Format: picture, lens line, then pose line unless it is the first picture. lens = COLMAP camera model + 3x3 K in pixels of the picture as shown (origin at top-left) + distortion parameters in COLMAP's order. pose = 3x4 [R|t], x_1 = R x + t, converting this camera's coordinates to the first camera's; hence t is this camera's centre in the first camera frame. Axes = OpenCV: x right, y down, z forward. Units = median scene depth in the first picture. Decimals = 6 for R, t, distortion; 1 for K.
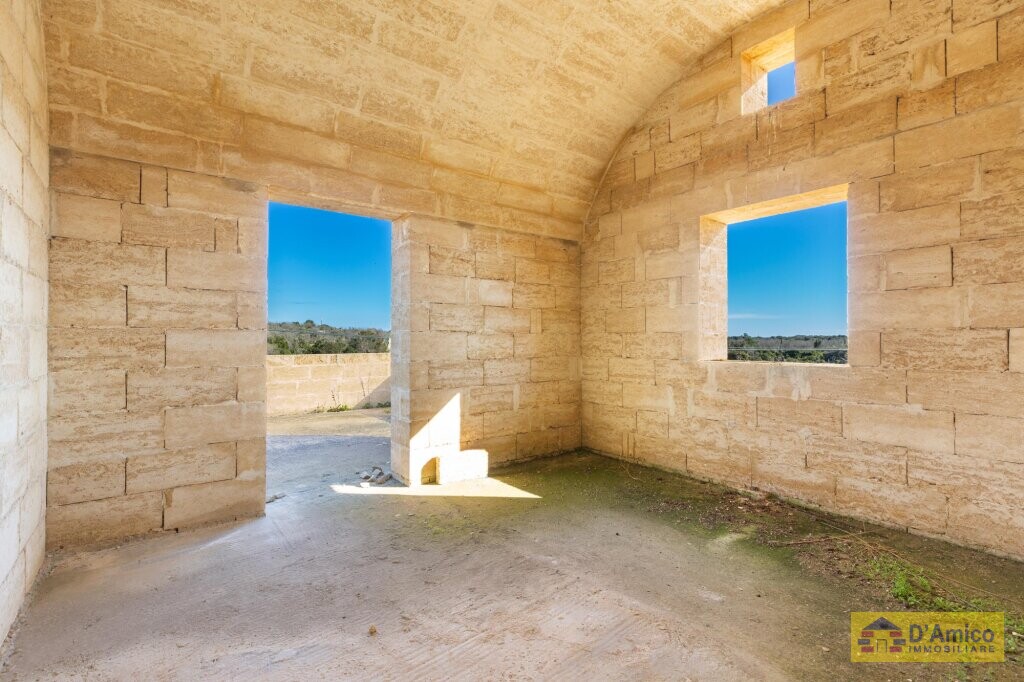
lens RADIAL K [[467.1, 0, 526.9], [0, 467.1, 341.8], [0, 0, 1]] dist [0.000749, 0.002087]
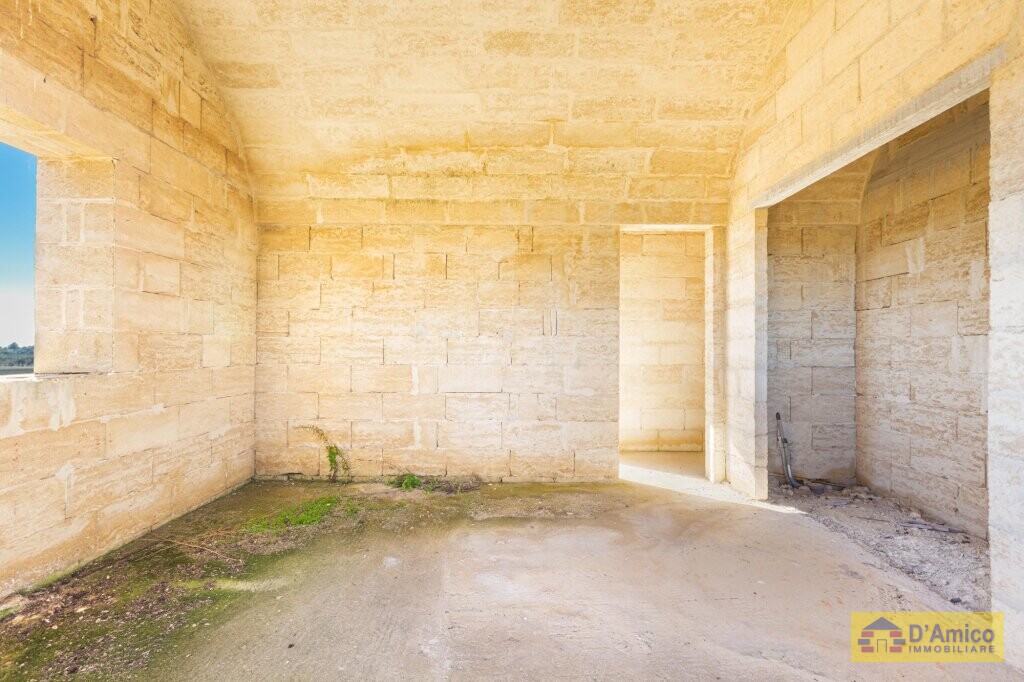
lens RADIAL K [[425.7, 0, 521.8], [0, 425.7, 345.3], [0, 0, 1]] dist [0.003463, 0.000988]
pose [[-0.757531, -0.001021, 0.652798, -0.427959], [-0.001788, 0.999998, -0.000510, 0.000759], [-0.652797, -0.001554, -0.757531, 1.242468]]
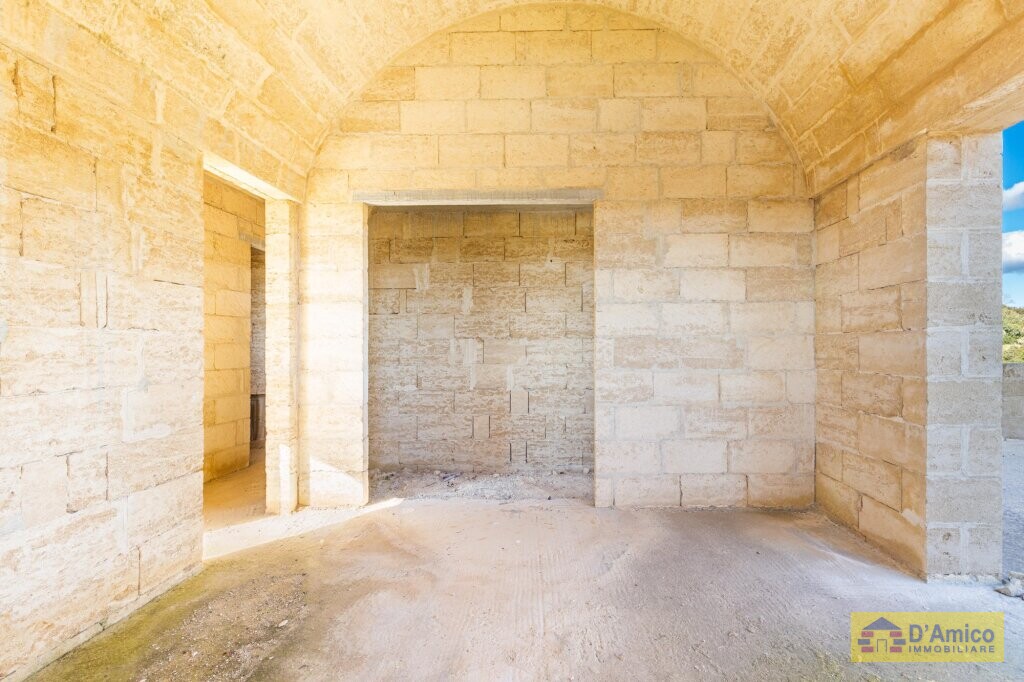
lens RADIAL K [[491.6, 0, 515.5], [0, 491.6, 346.9], [0, 0, 1]] dist [0.013428, -0.000977]
pose [[-0.706437, 0.004090, -0.707764, 0.468615], [0.000843, 0.999987, 0.004938, -0.003489], [0.707775, 0.002892, -0.706432, 1.136730]]
